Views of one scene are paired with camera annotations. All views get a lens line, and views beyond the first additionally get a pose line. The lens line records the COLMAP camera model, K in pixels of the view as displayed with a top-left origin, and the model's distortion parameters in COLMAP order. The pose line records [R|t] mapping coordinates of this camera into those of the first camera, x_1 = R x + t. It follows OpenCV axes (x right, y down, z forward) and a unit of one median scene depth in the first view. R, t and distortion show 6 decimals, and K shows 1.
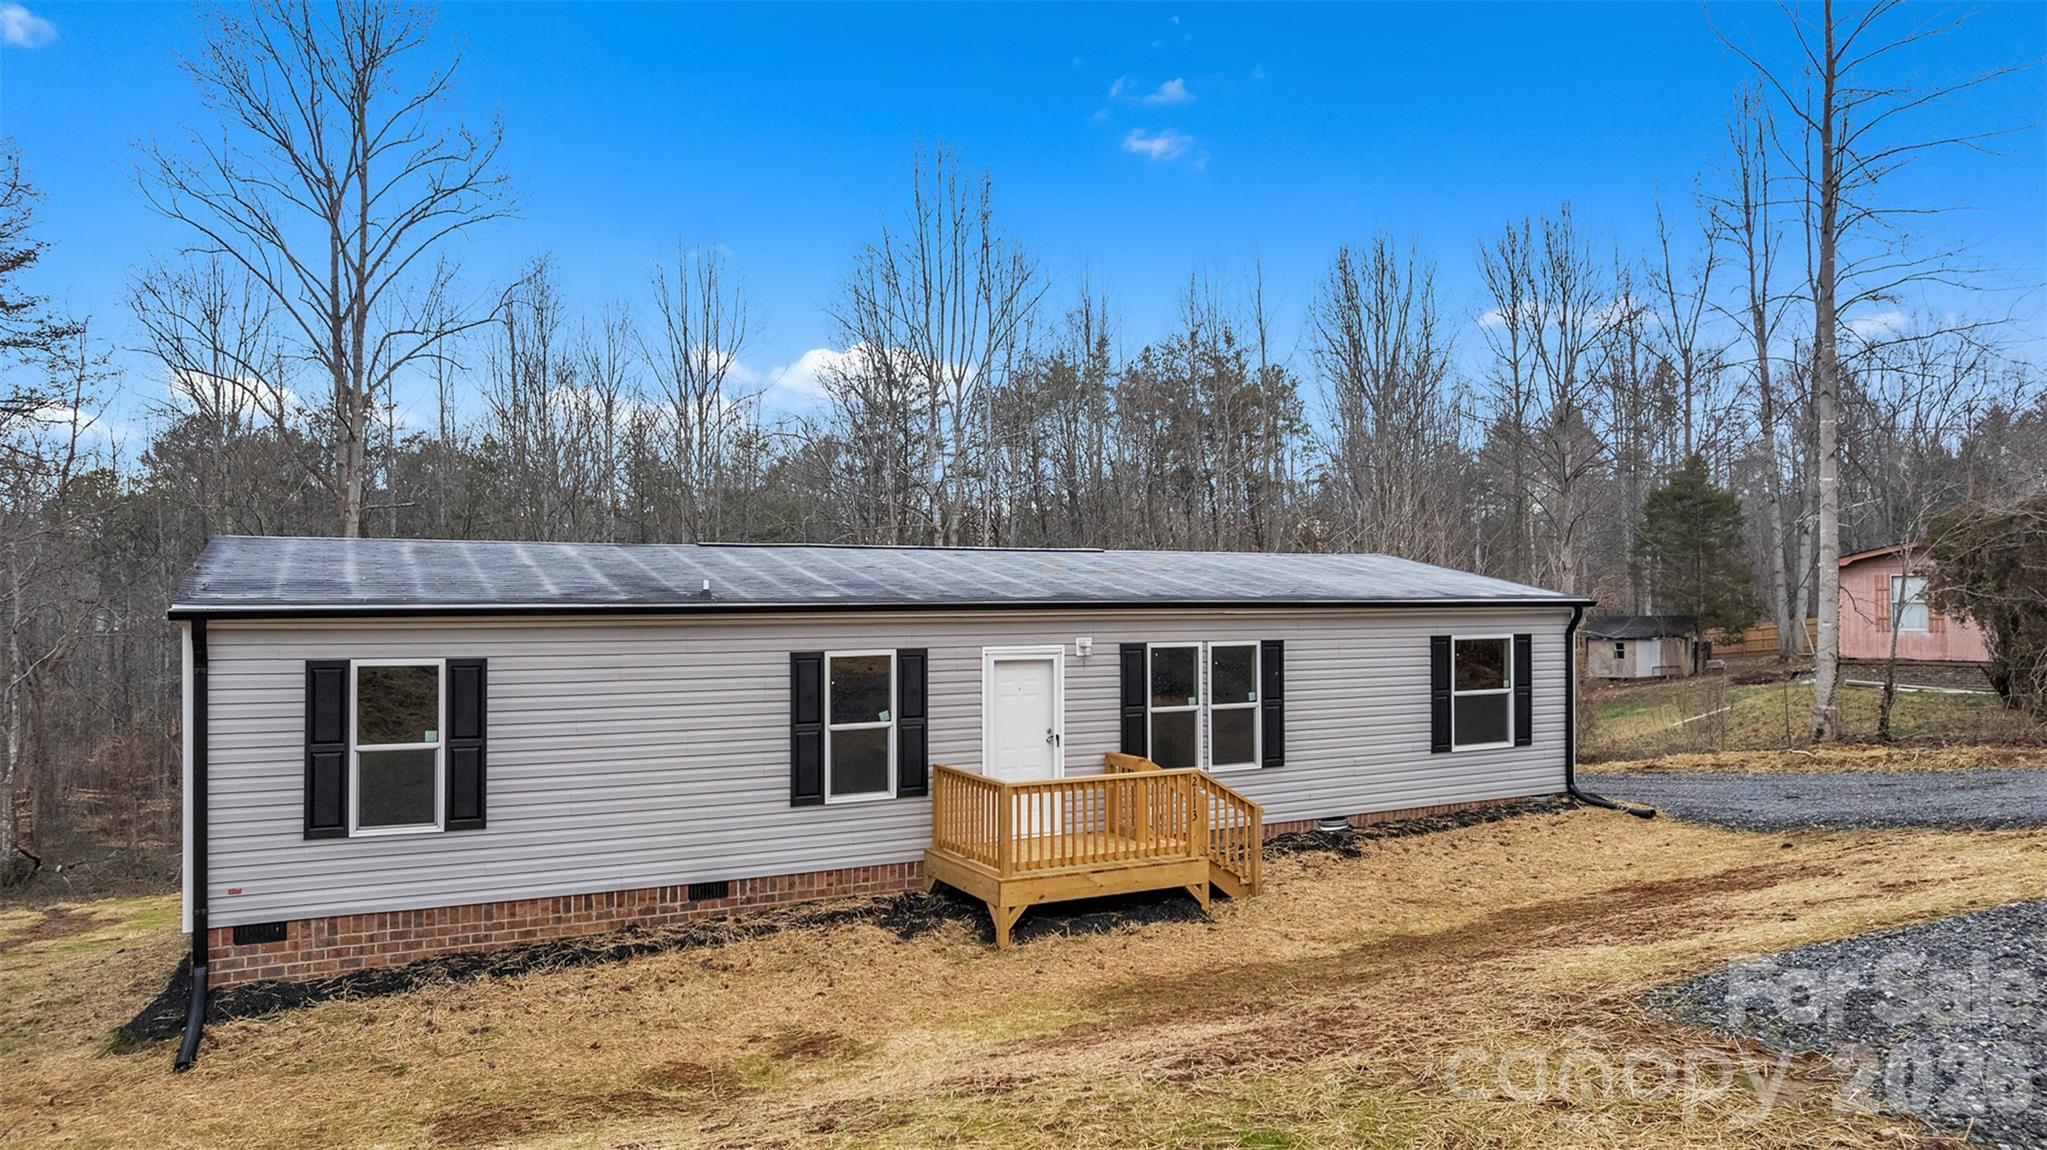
lens RADIAL K [[1322.5, 0, 1023.5], [0, 1322.5, 575.0], [0, 0, 1]] dist [-0.090840, 0.088424]
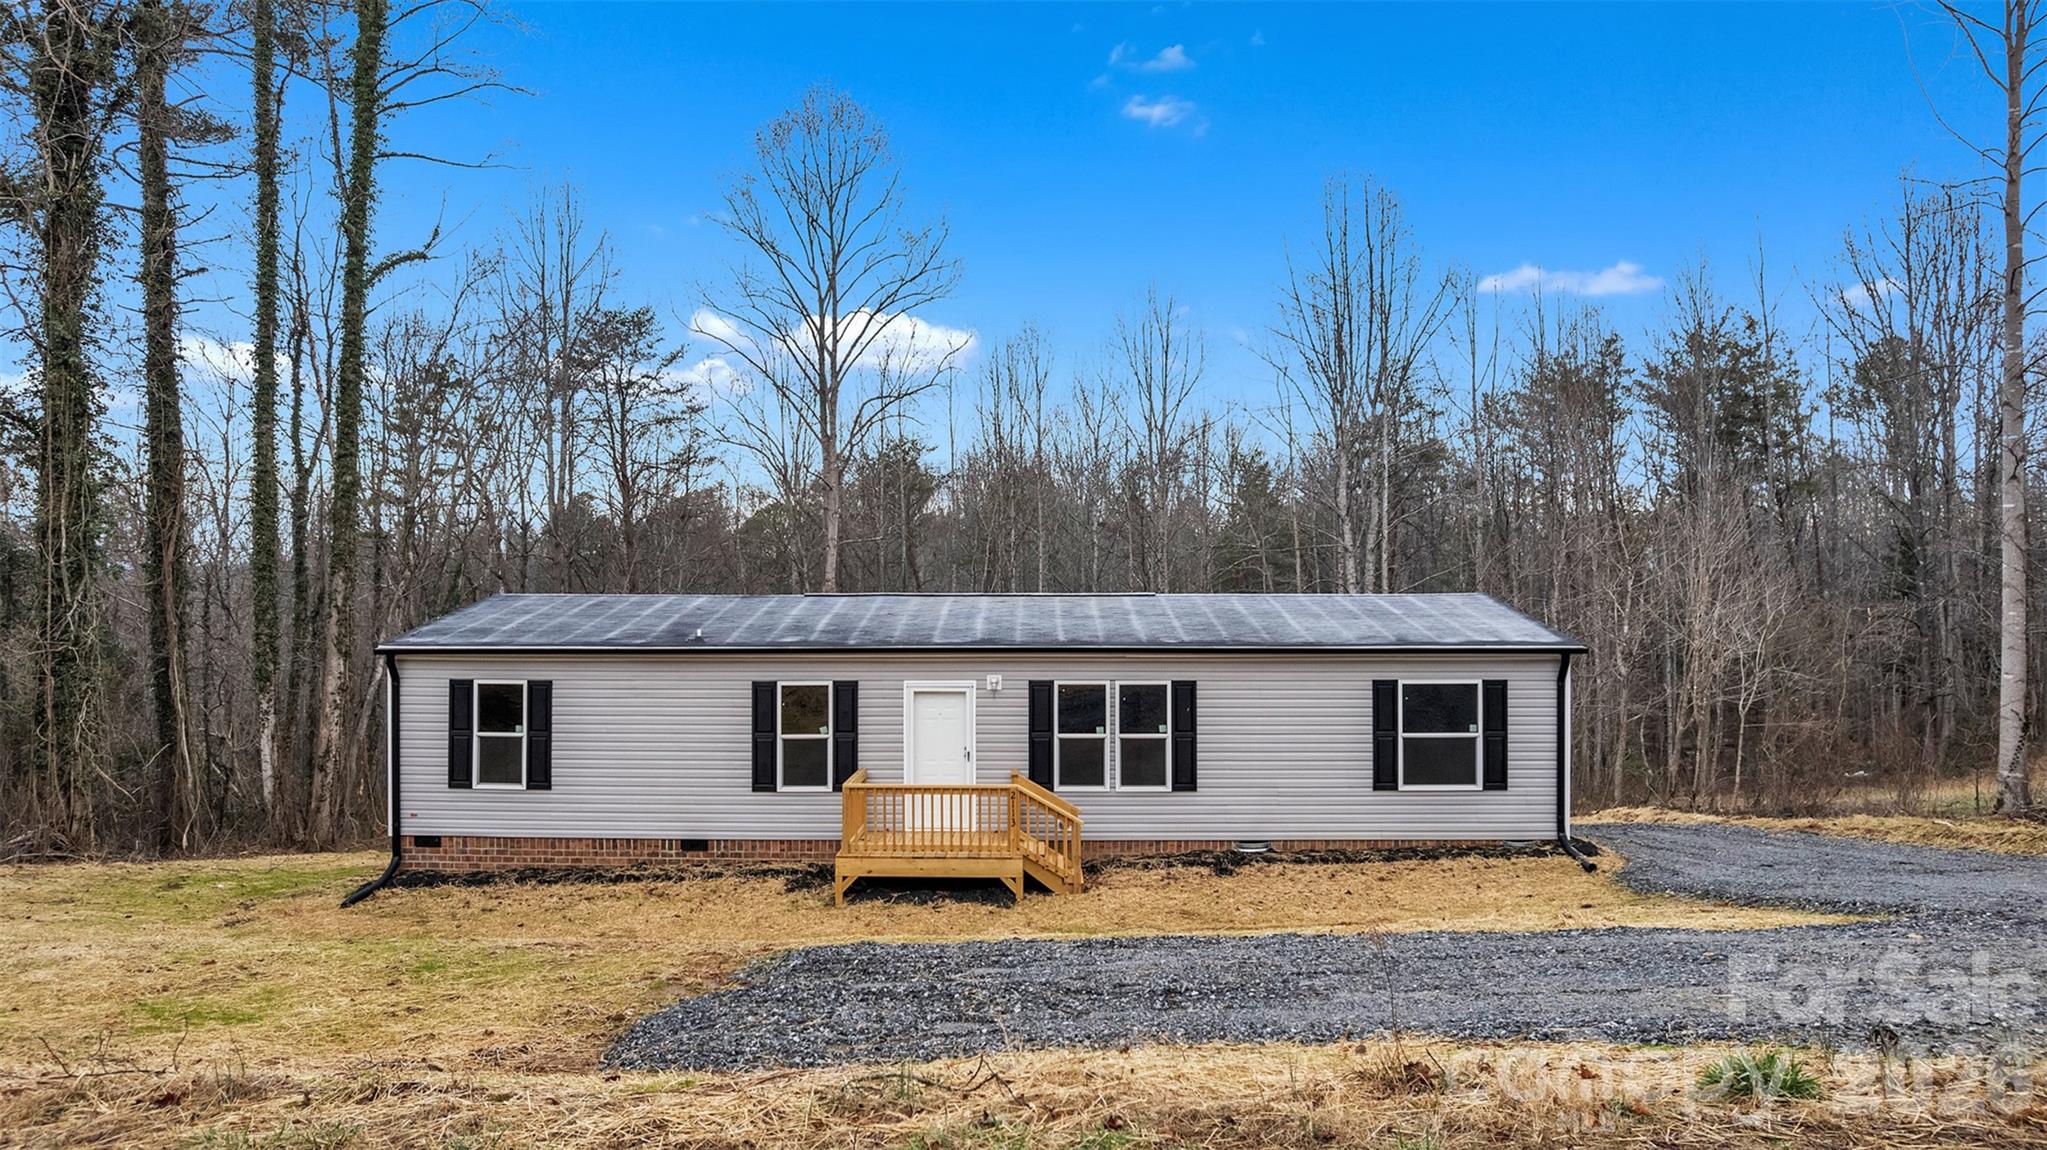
lens RADIAL K [[1312.8, 0, 1023.5], [0, 1312.8, 575.0], [0, 0, 1]] dist [-0.074536, 0.064473]
pose [[0.878877, -0.002353, -0.477043, 0.645434], [0.006166, 0.999960, 0.006427, -0.053751], [0.477009, -0.008590, 0.878856, -0.073334]]
